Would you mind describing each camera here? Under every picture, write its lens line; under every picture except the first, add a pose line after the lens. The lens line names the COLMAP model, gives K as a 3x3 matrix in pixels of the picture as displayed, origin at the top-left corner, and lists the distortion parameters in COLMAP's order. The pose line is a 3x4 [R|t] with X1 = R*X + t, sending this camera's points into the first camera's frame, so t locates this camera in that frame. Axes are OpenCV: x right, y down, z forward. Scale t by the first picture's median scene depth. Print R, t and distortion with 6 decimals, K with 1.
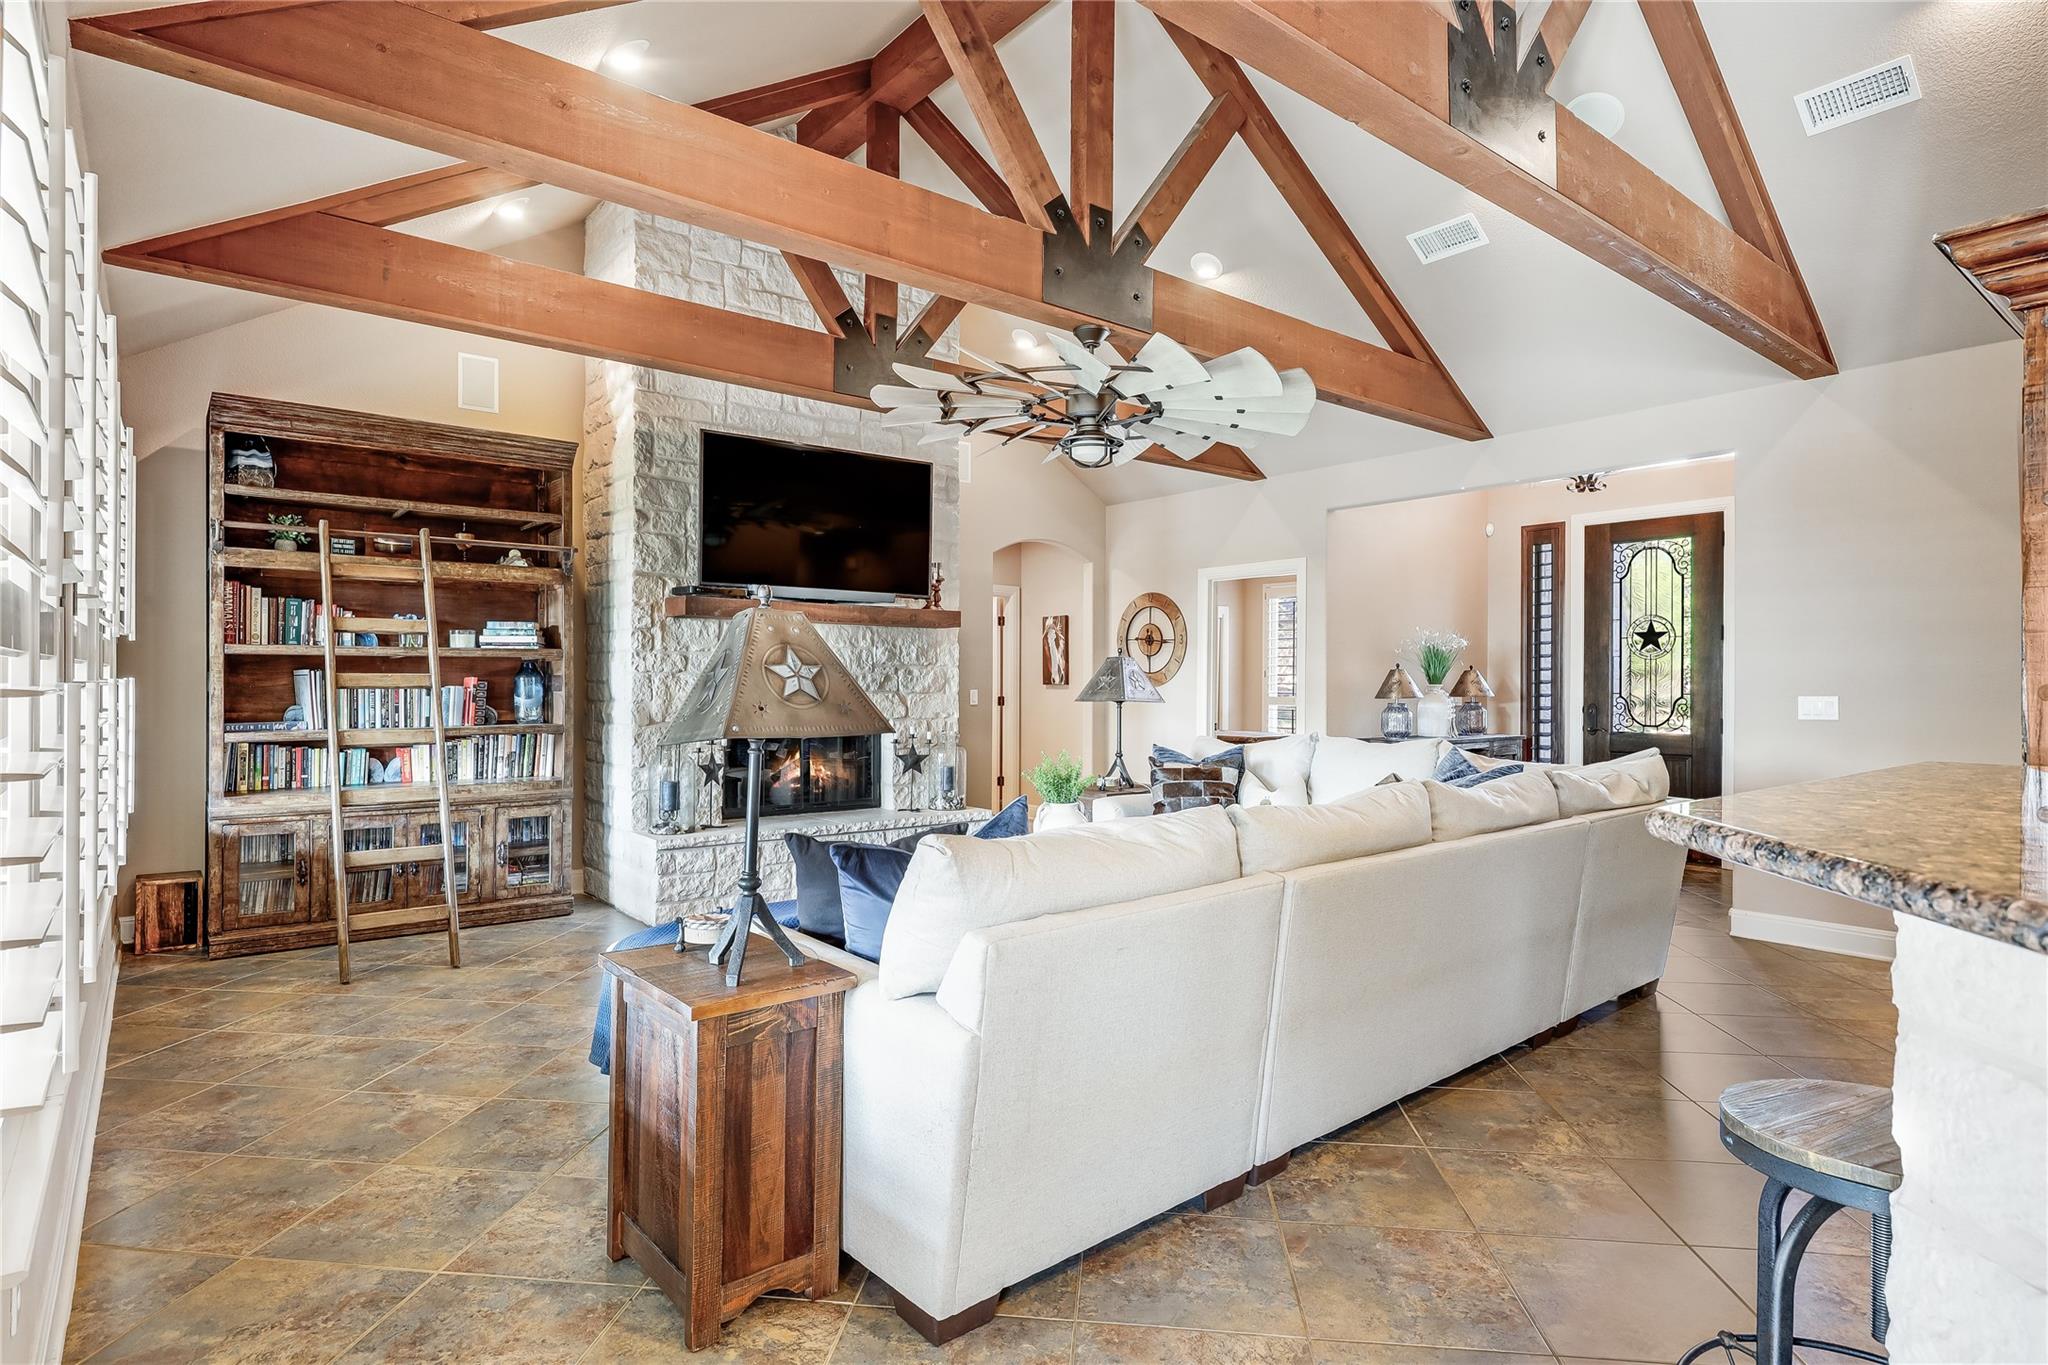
lens RADIAL K [[1061.9, 0, 1017.4], [0, 1061.9, 687.0], [0, 0, 1]] dist [0.001834, 0.000043]
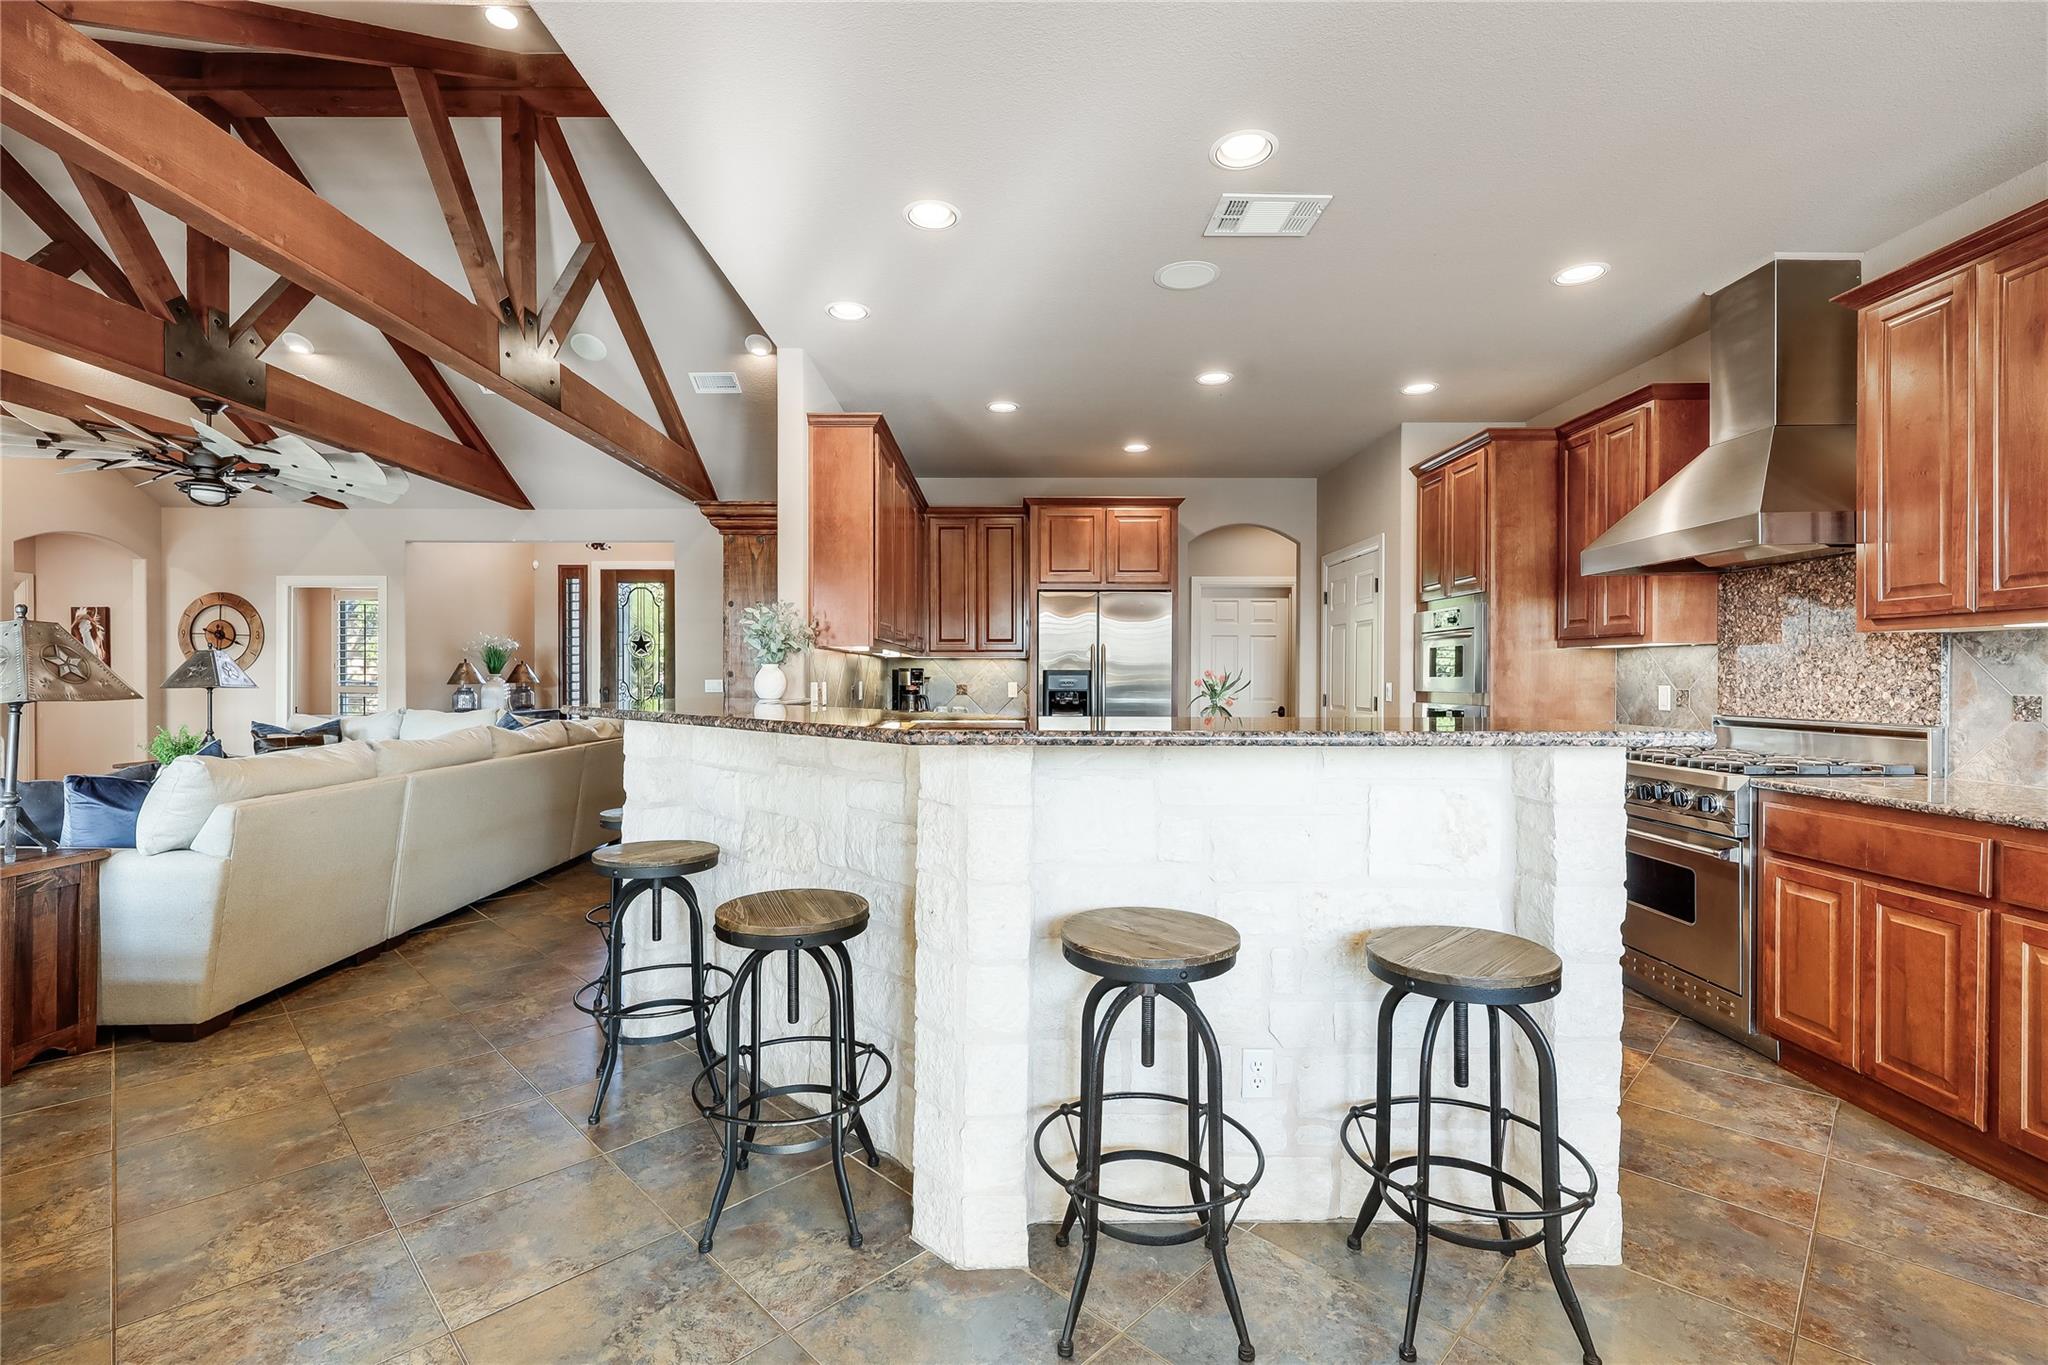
lens RADIAL K [[898.5, 0, 1023.3], [0, 898.5, 681.9], [0, 0, 1]] dist [-0.003169, -0.001156]
pose [[0.616872, -0.007192, 0.787031, -0.144837], [0.004273, 0.999974, 0.005789, 0.005658], [-0.787052, -0.000208, 0.616886, -0.373101]]
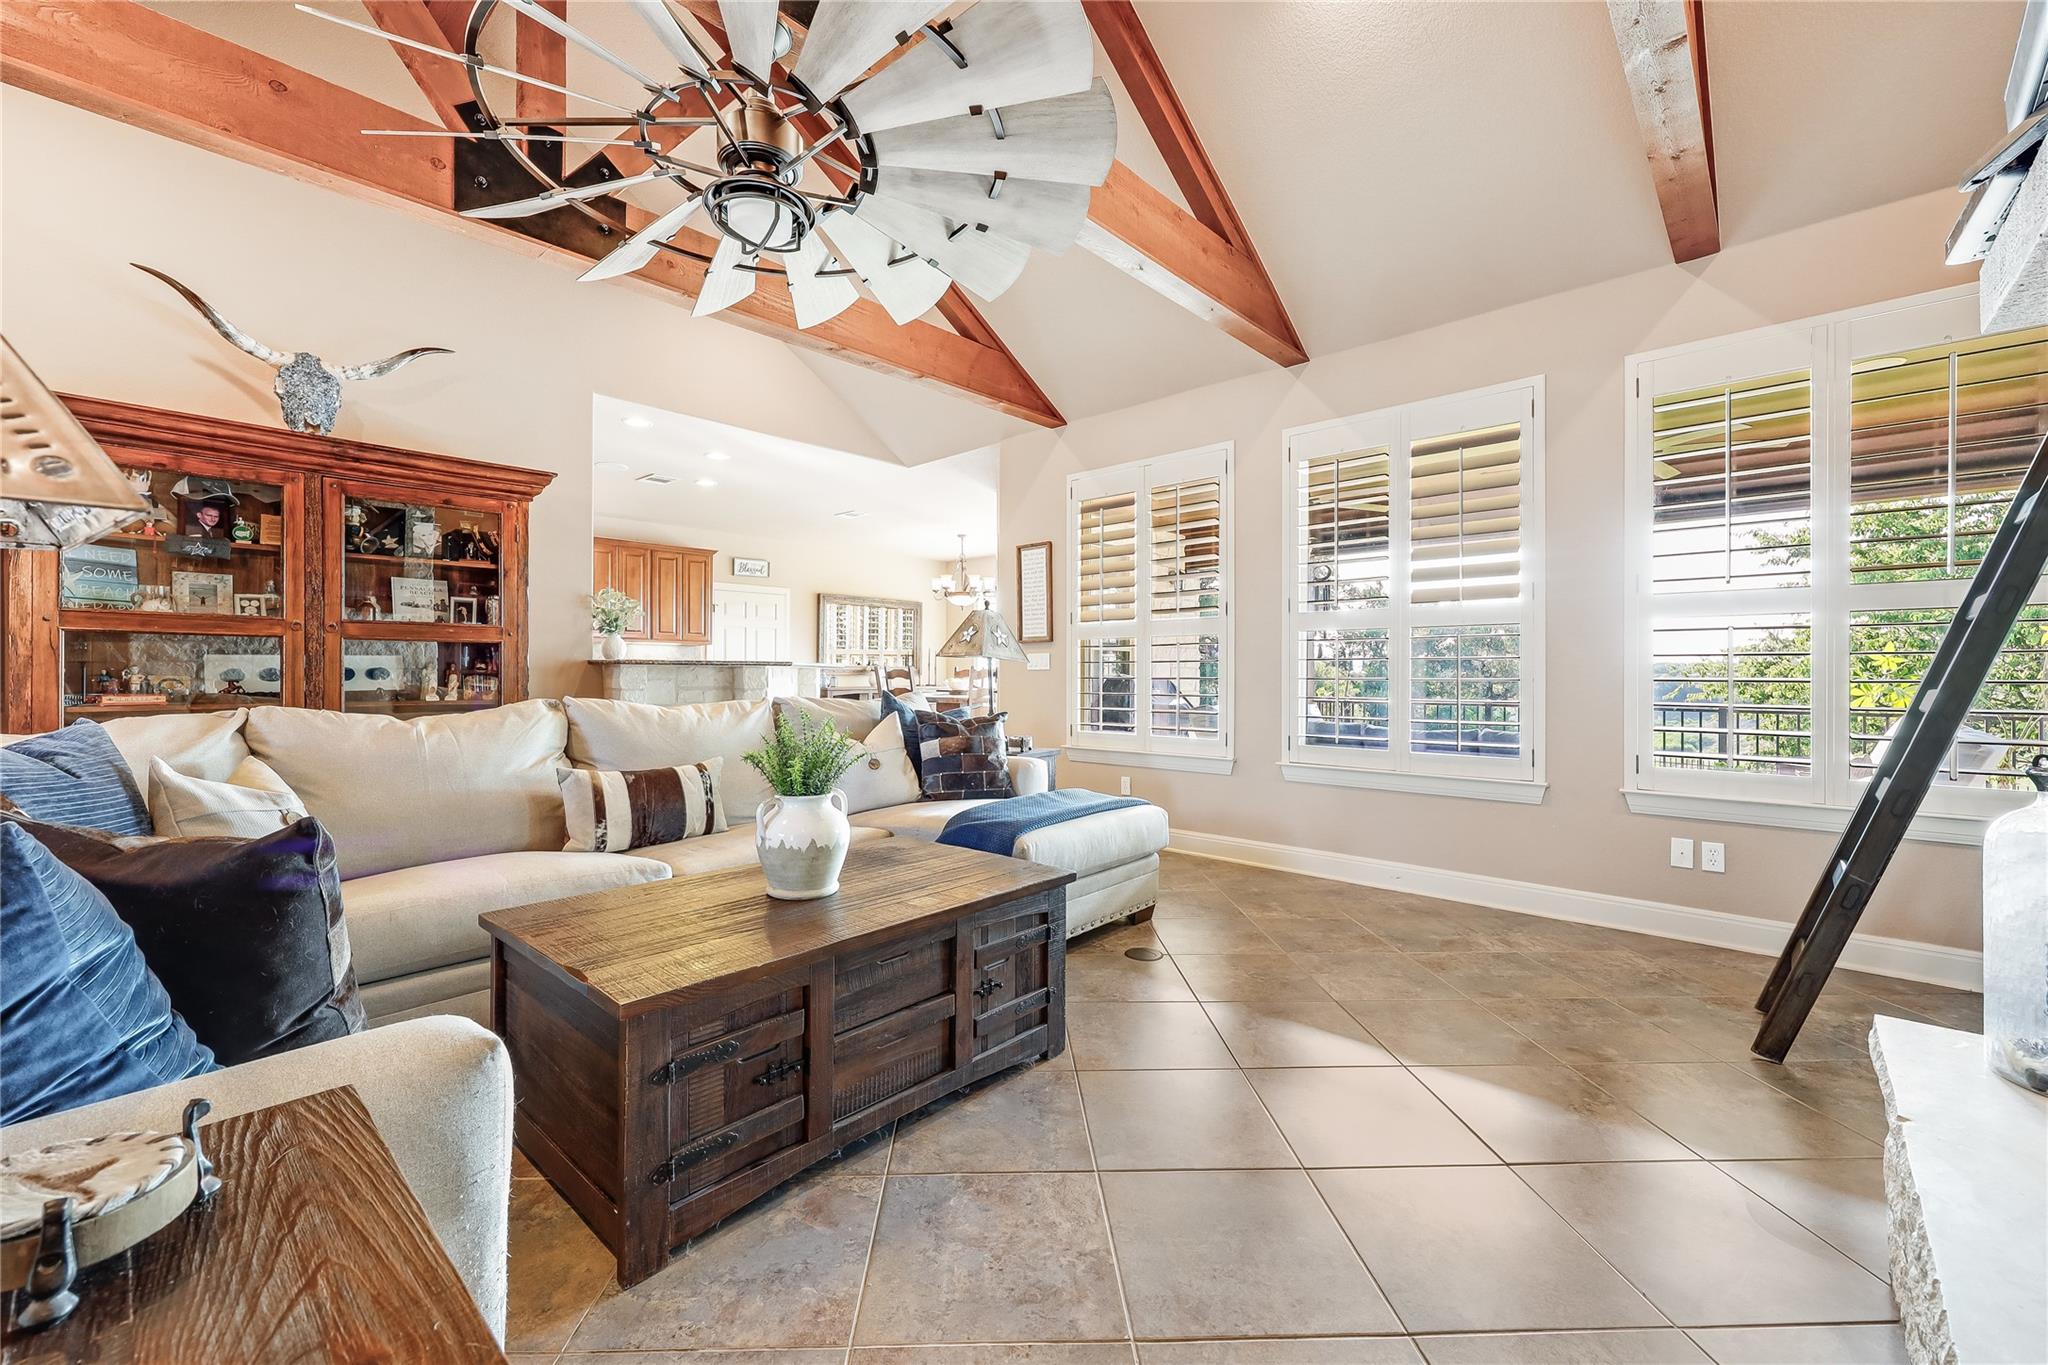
lens RADIAL K [[842.0, 0, 1026.8], [0, 842.0, 675.6], [0, 0, 1]] dist [0.000591, 0.000230]
pose [[-0.987537, -0.012286, -0.156908, -0.008096], [-0.013352, 0.999894, 0.005745, 0.031373], [0.156820, 0.007769, -0.987597, 1.189245]]
